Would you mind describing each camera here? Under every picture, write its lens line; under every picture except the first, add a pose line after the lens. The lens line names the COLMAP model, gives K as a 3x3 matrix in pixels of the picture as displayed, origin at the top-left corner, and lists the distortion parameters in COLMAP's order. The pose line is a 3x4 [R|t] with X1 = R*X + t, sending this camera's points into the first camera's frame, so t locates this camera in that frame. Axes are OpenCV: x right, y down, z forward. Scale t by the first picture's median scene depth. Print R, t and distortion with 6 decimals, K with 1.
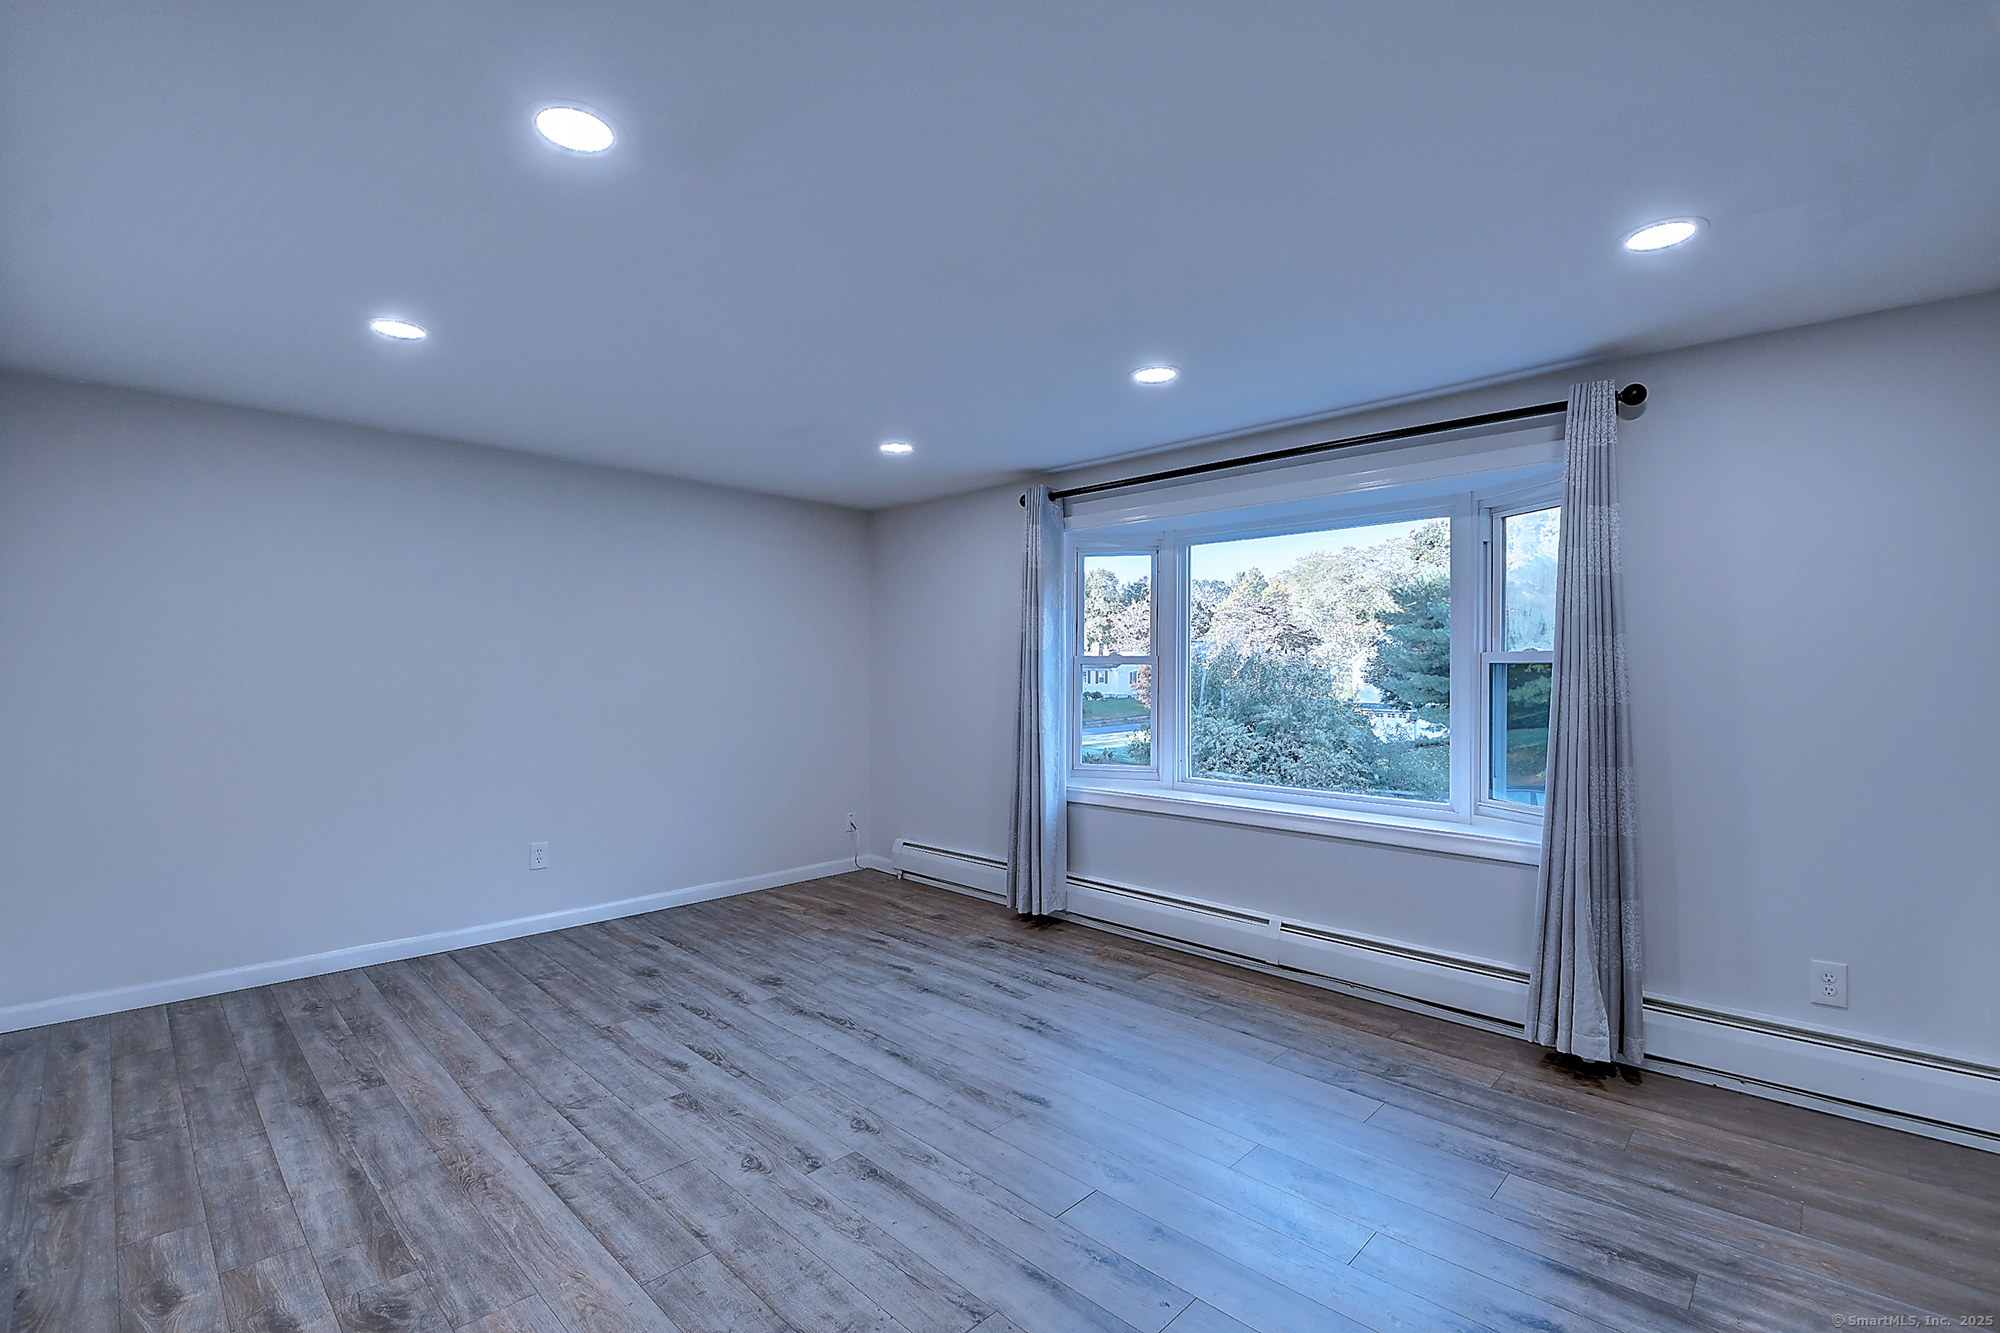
lens RADIAL K [[883.6, 0, 977.6], [0, 883.6, 666.9], [0, 0, 1]] dist [0.008876, -0.019552]
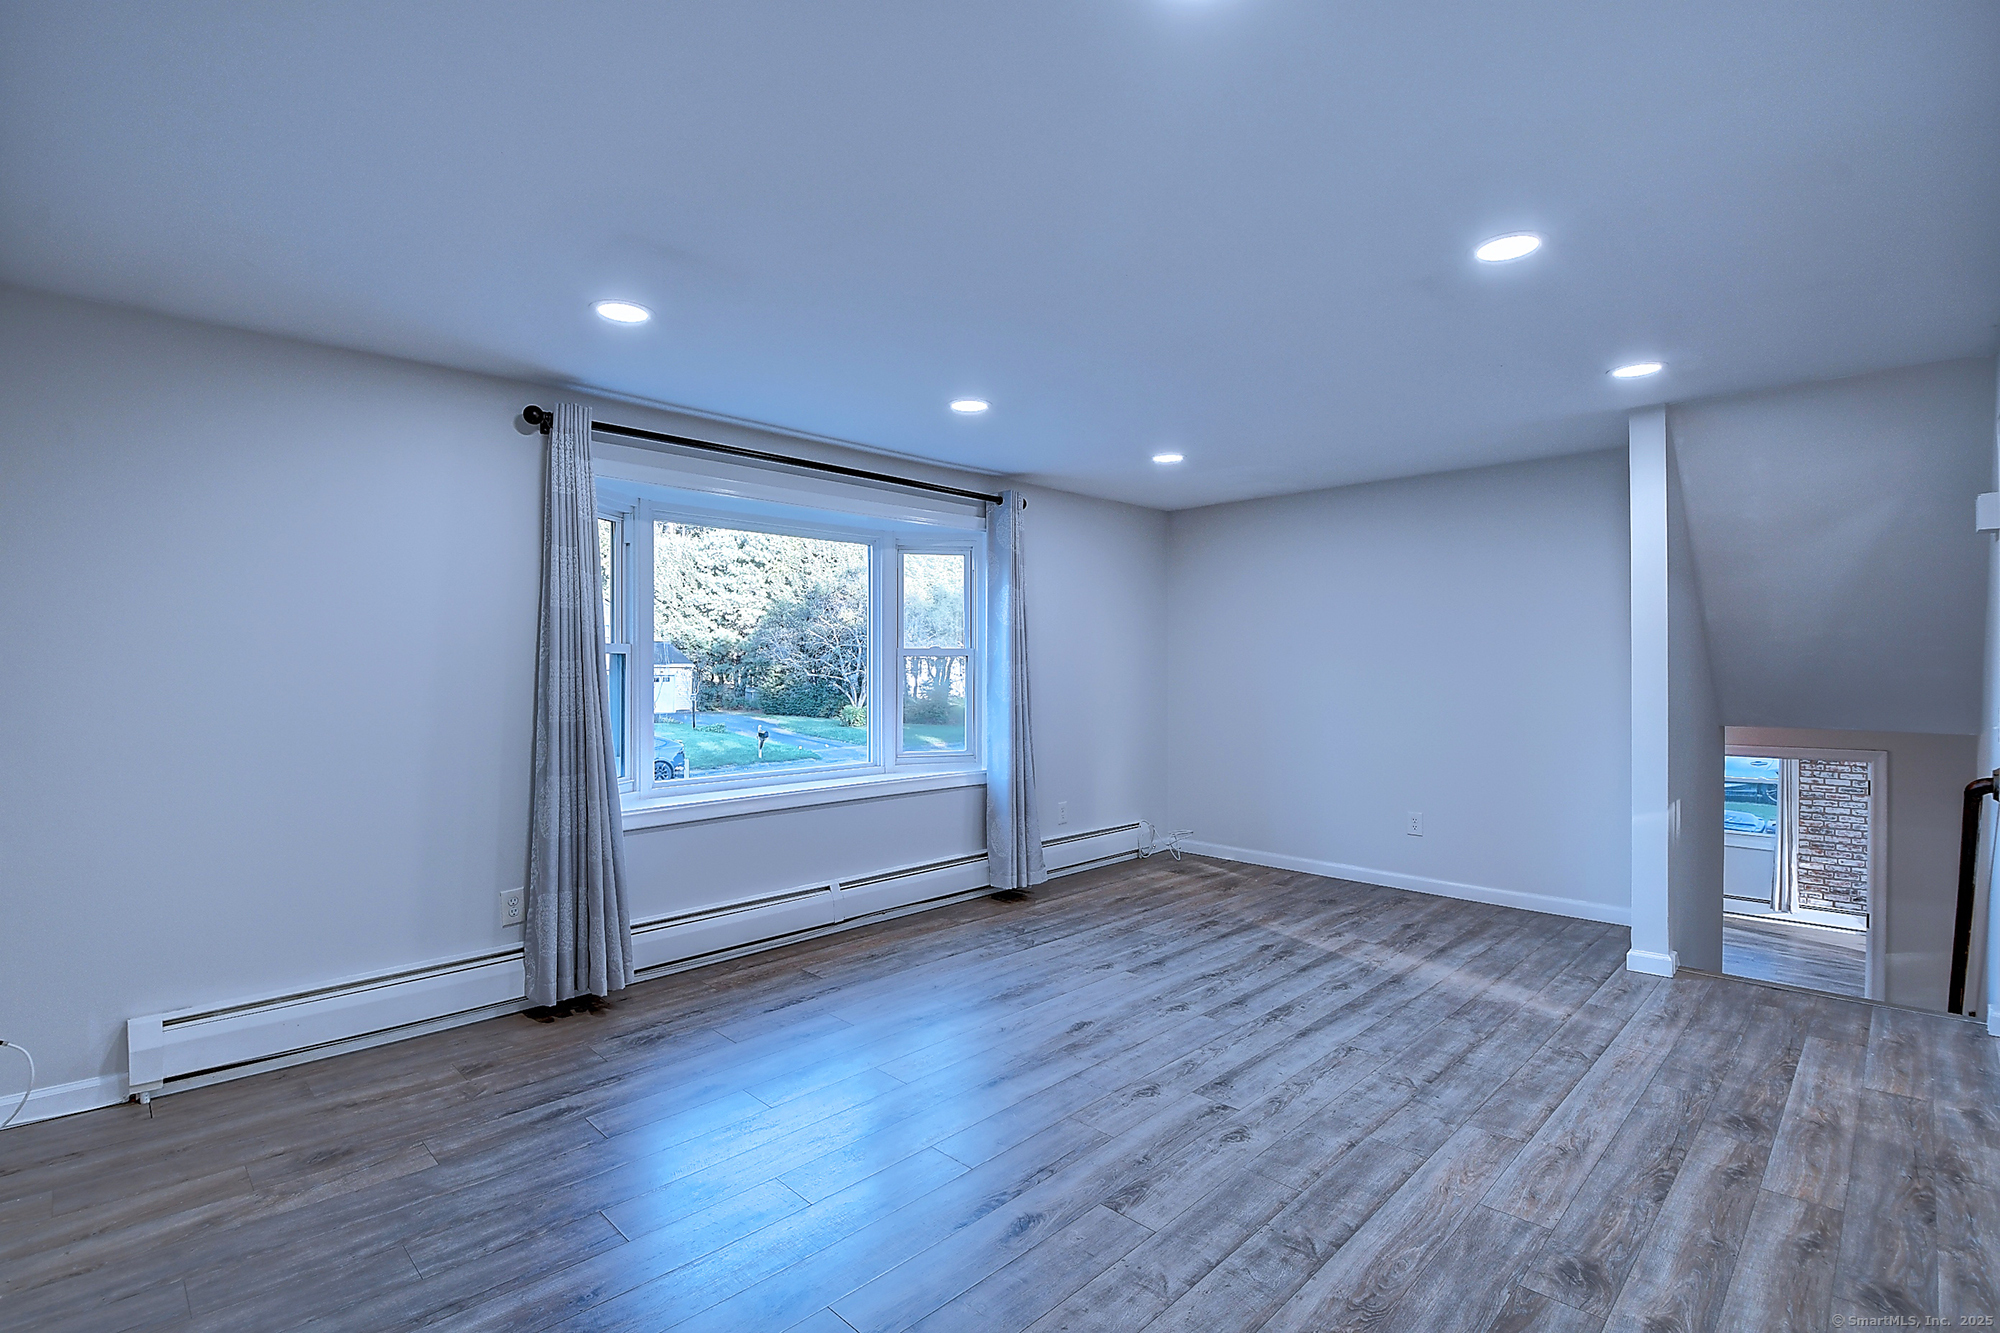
lens RADIAL K [[933.5, 0, 978.4], [0, 933.5, 665.8], [0, 0, 1]] dist [0.005459, -0.017541]
pose [[0.011838, -0.007407, 0.999902, -1.146506], [-0.003810, 0.999965, 0.007453, 0.000829], [-0.999923, -0.003898, 0.011810, 1.094826]]
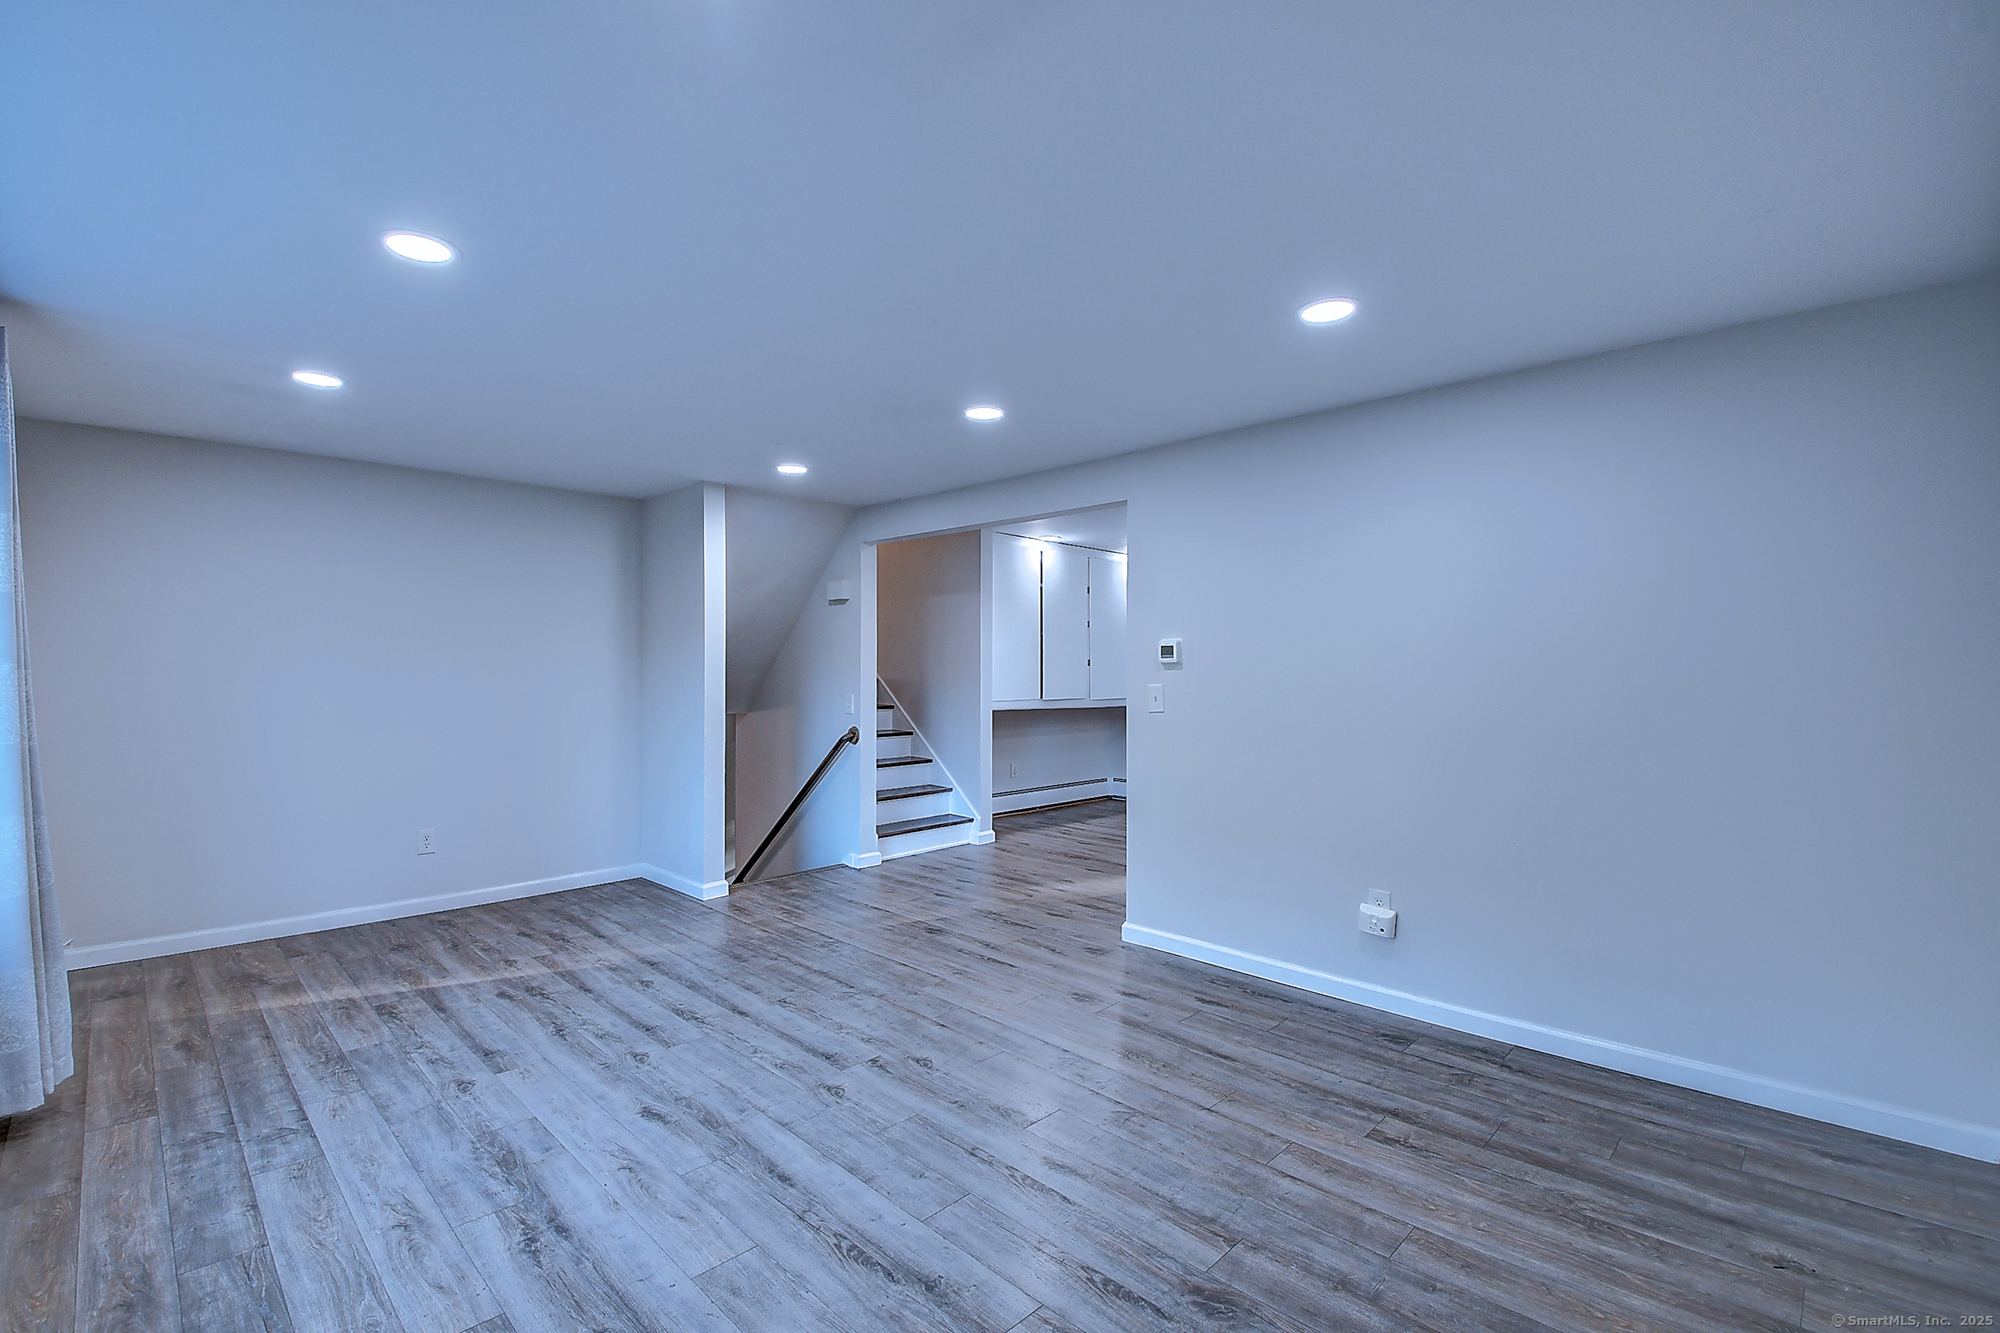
lens RADIAL K [[883.6, 0, 977.6], [0, 883.6, 666.9], [0, 0, 1]] dist [0.008876, -0.019552]
pose [[-0.999965, -0.005090, 0.006658, -0.285323], [-0.005138, 0.999960, -0.007299, 0.007448], [-0.006620, -0.007333, -0.999951, 1.914356]]
